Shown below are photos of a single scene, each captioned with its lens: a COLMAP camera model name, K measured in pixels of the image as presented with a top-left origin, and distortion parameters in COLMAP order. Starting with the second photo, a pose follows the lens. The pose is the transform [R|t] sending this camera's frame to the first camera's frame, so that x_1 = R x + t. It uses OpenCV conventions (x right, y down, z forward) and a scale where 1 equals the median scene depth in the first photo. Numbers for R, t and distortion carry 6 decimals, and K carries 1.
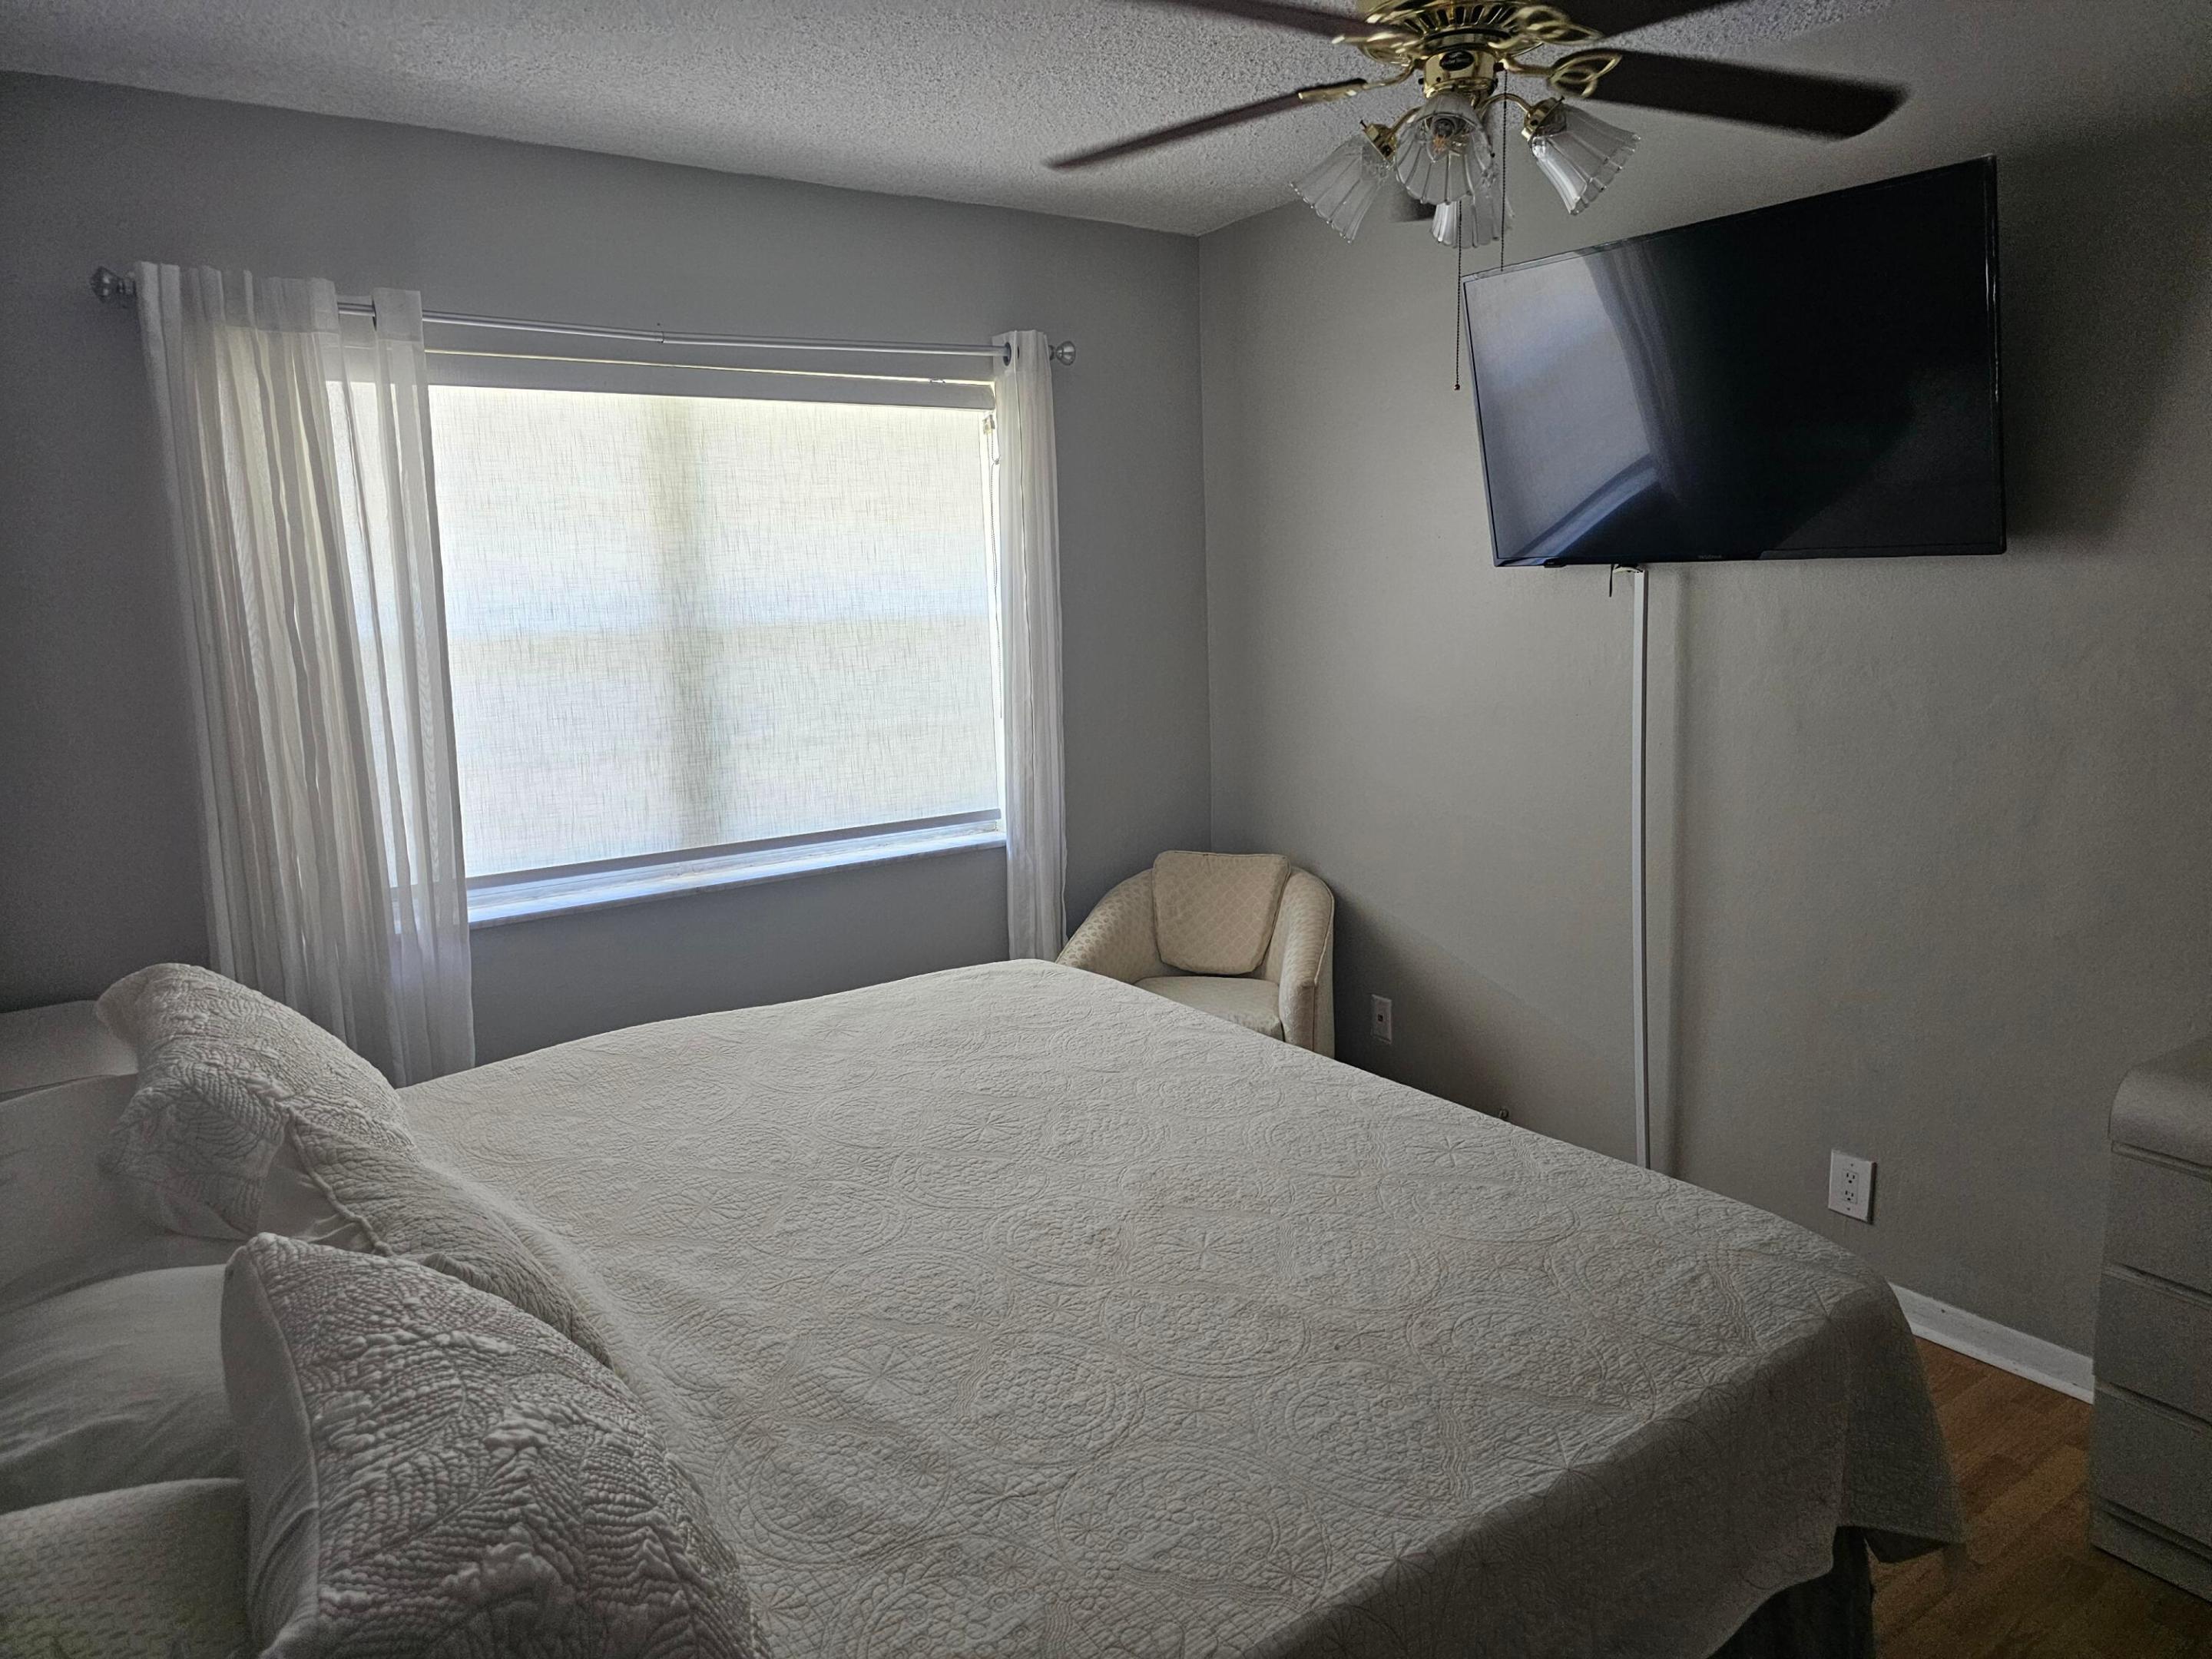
lens RADIAL K [[1474.6, 0, 1112.5], [0, 1474.6, 815.0], [0, 0, 1]] dist [0.054984, -0.049101]
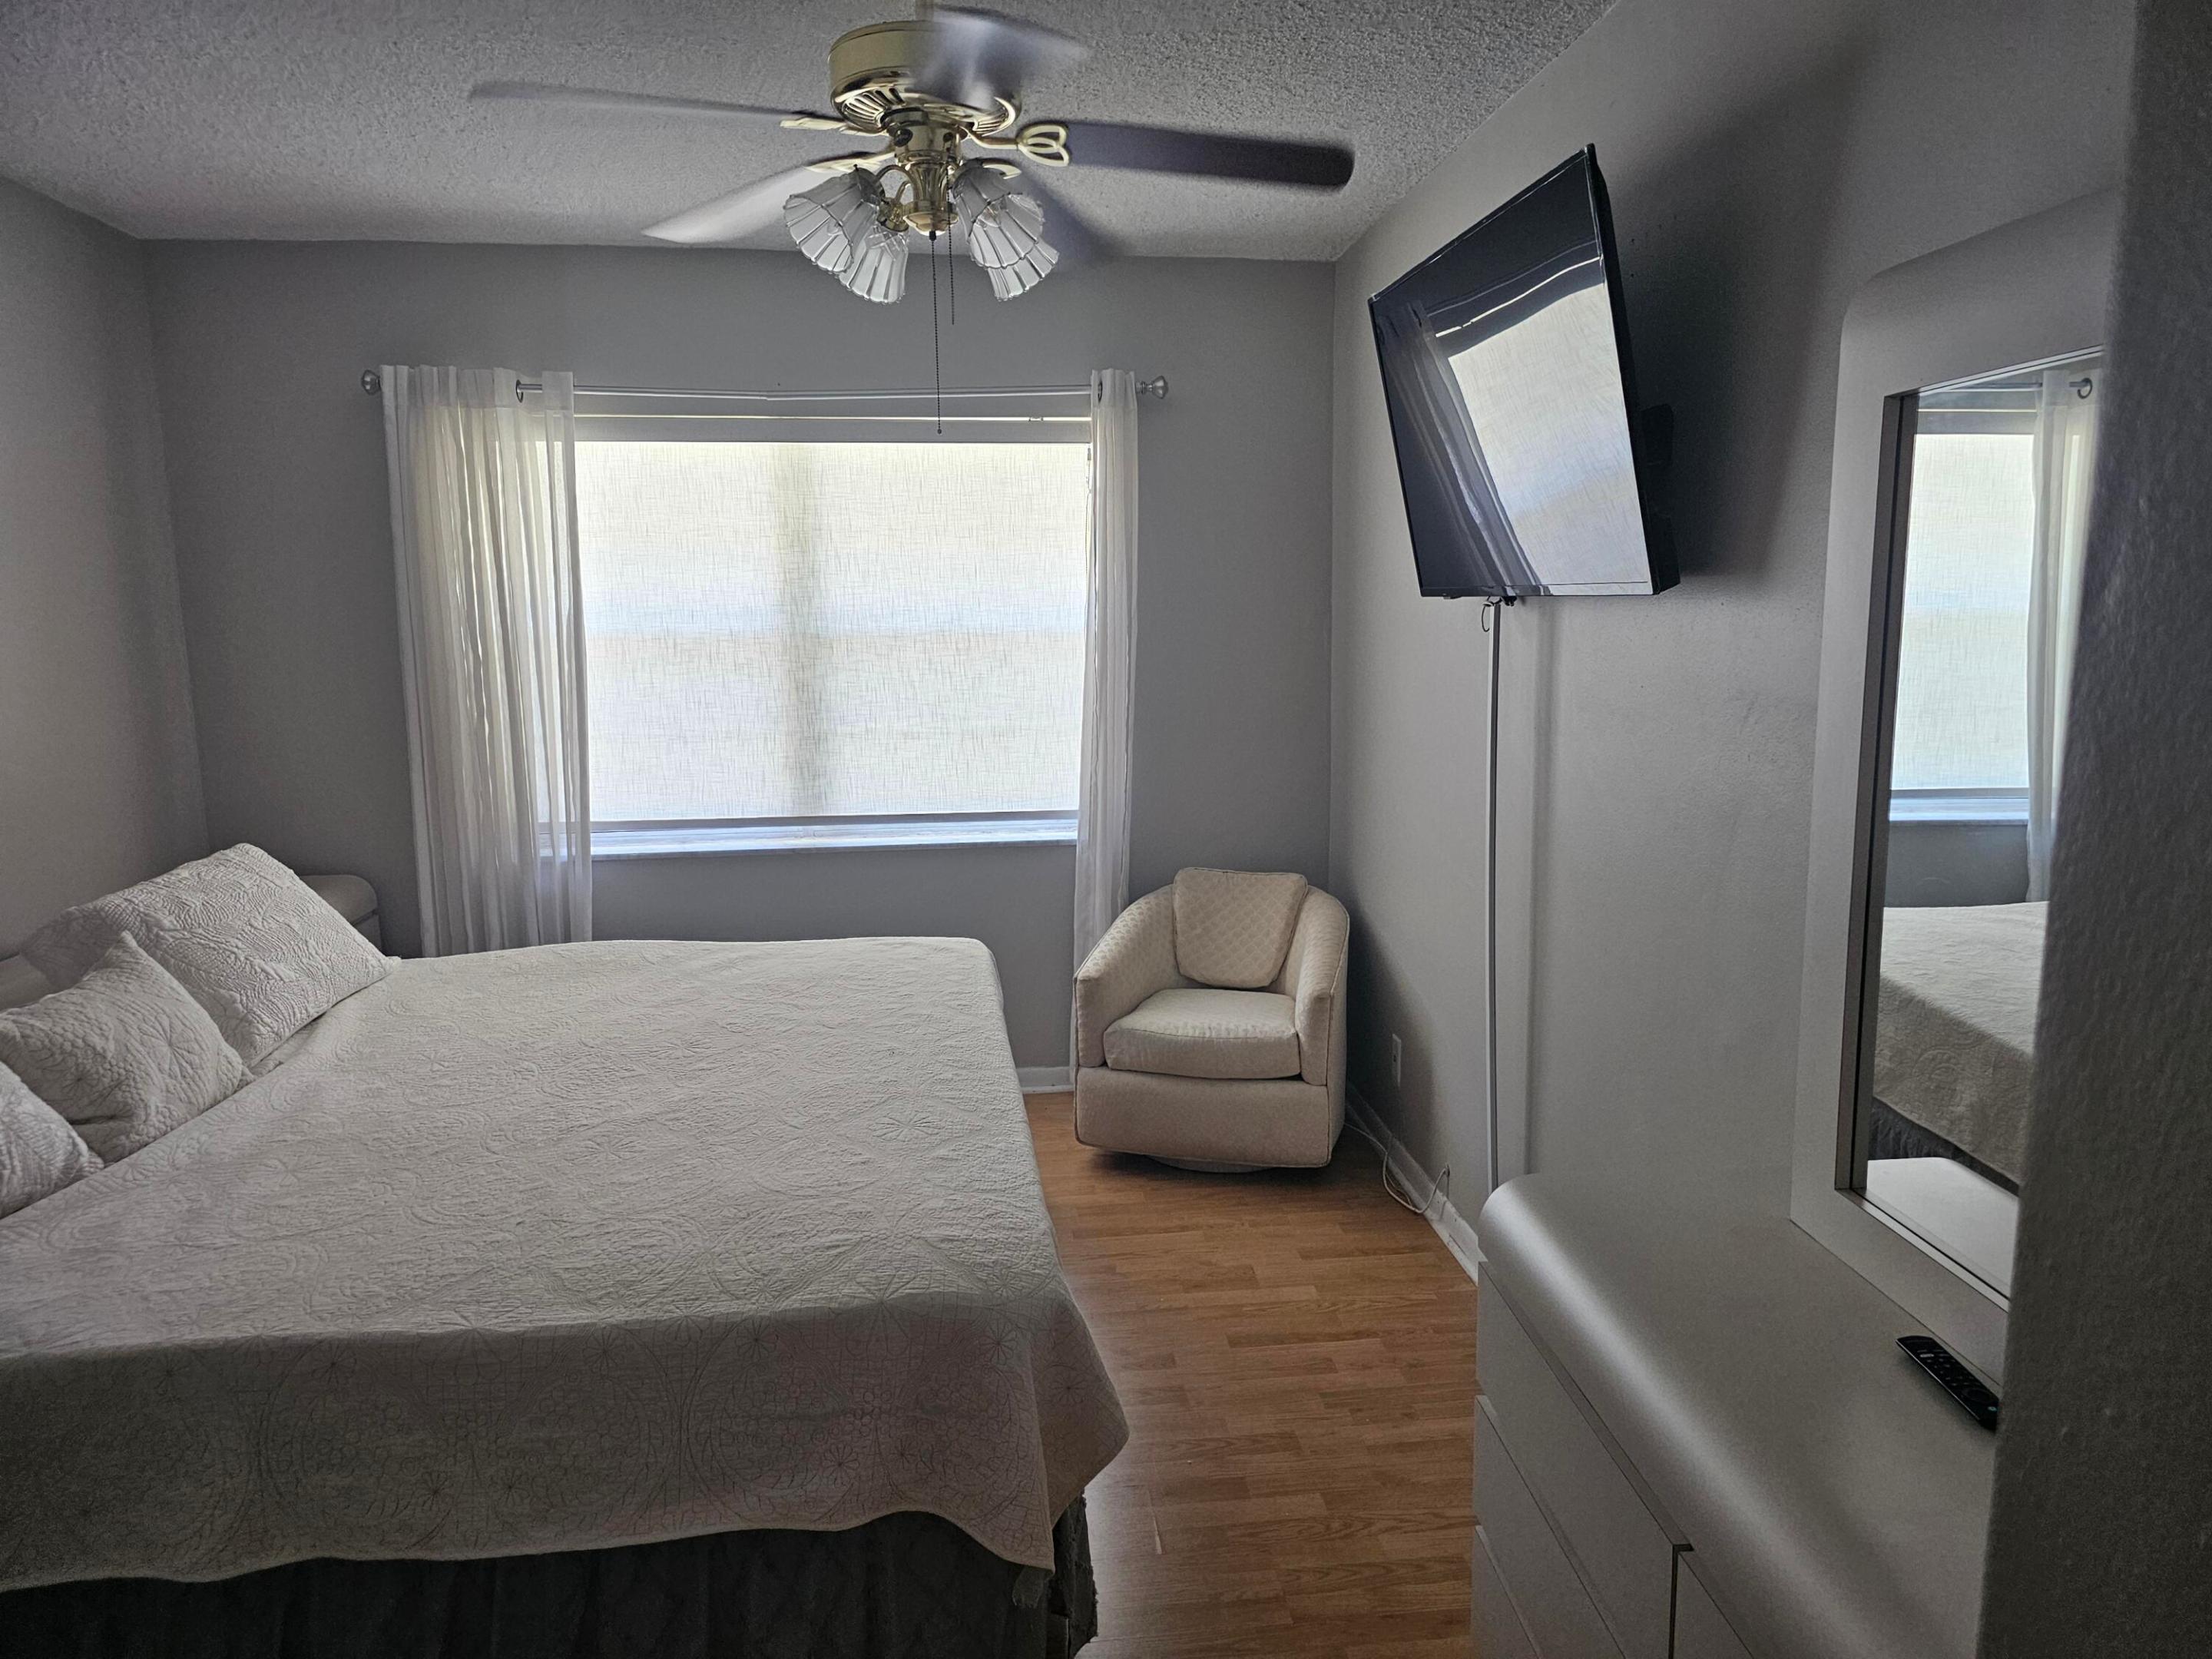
lens RADIAL K [[1474.6, 0, 1117.5], [0, 1474.6, 833.6], [0, 0, 1]] dist [0.054984, -0.049101]
pose [[0.875806, 0.095909, -0.473039, 0.528190], [-0.094854, 0.995148, 0.026149, -0.020221], [0.473251, 0.021968, 0.880654, 0.063160]]
